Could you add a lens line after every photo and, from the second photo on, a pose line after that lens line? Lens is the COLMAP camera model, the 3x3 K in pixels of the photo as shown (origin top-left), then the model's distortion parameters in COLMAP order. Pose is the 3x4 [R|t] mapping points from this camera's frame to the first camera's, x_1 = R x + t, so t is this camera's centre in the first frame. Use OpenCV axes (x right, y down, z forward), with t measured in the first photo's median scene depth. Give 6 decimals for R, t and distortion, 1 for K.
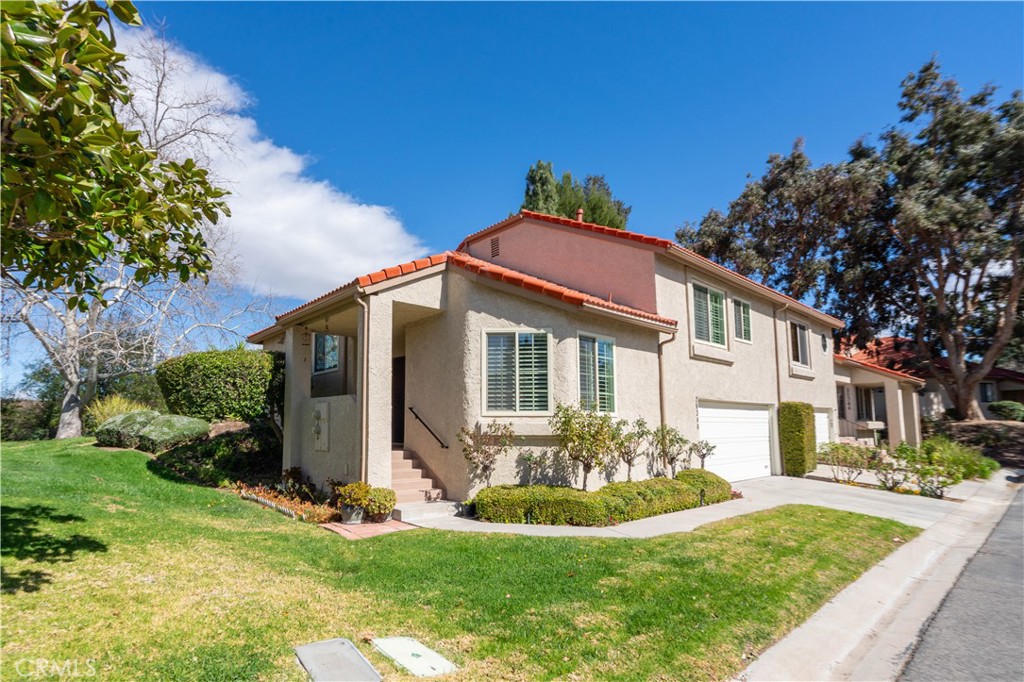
lens RADIAL K [[501.7, 0, 453.9], [0, 501.7, 382.9], [0, 0, 1]] dist [-0.001530, -0.000106]
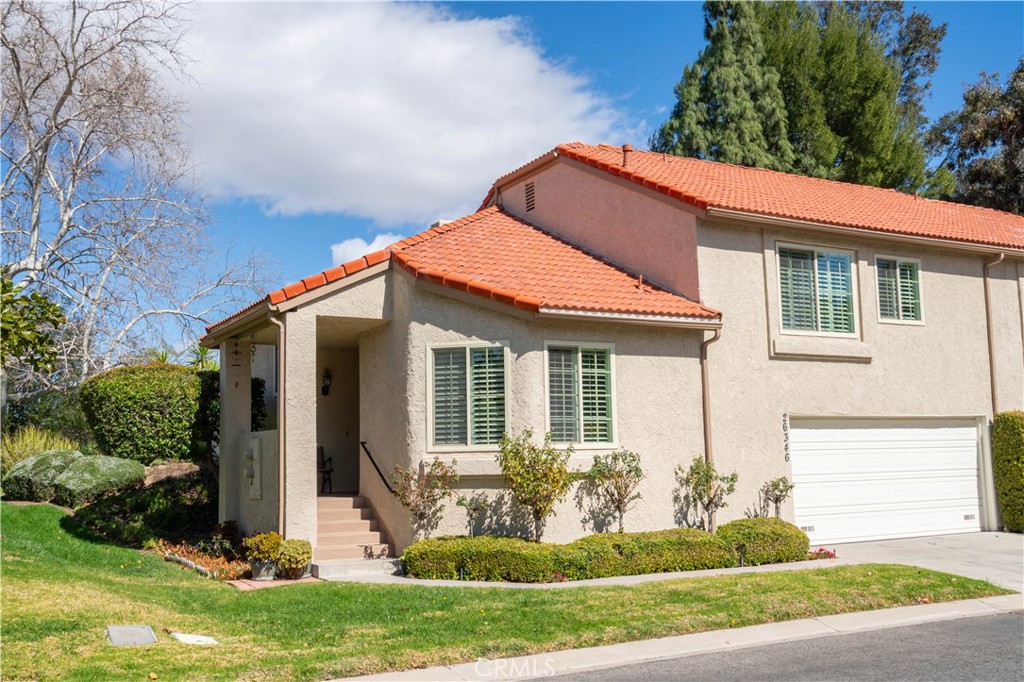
lens RADIAL K [[1021.2, 0, 512.0], [0, 1021.2, 341.0], [0, 0, 1]] dist [-0.001979, 0.010989]
pose [[0.985395, -0.040676, -0.165354, 0.419395], [0.035996, 0.998865, -0.031202, -0.050736], [0.166436, 0.024794, 0.985741, -0.540817]]
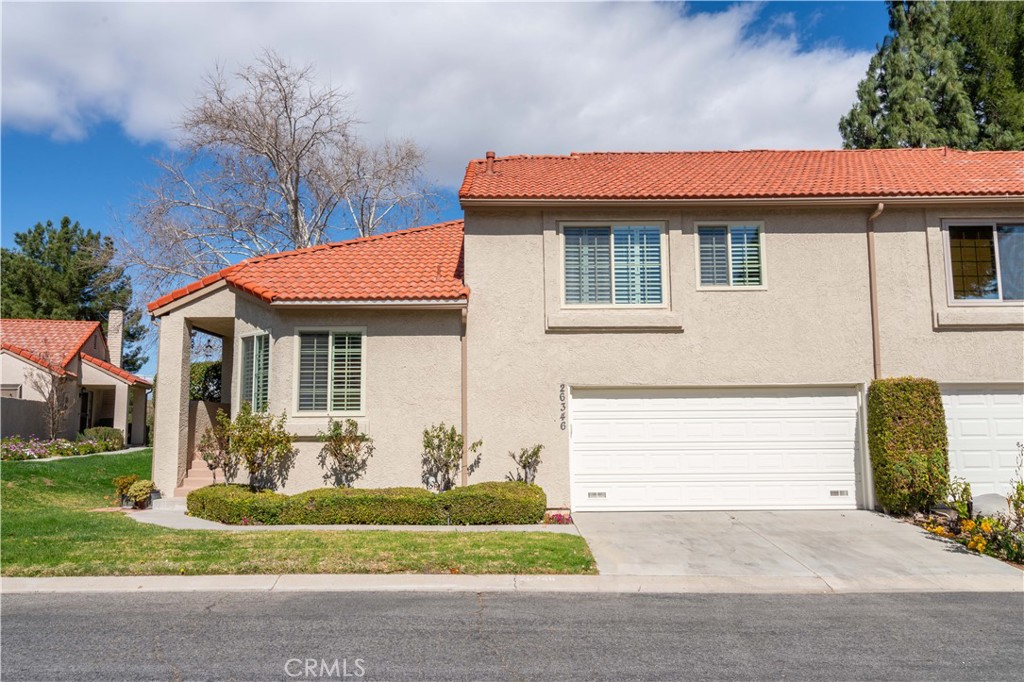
lens RADIAL K [[779.0, 0, 512.0], [0, 779.0, 341.0], [0, 0, 1]] dist [-0.001783, -0.000428]
pose [[0.772201, -0.079808, -0.630347, 1.370649], [0.061958, 0.996810, -0.050306, 0.020367], [0.632351, -0.000209, 0.774682, 0.093865]]
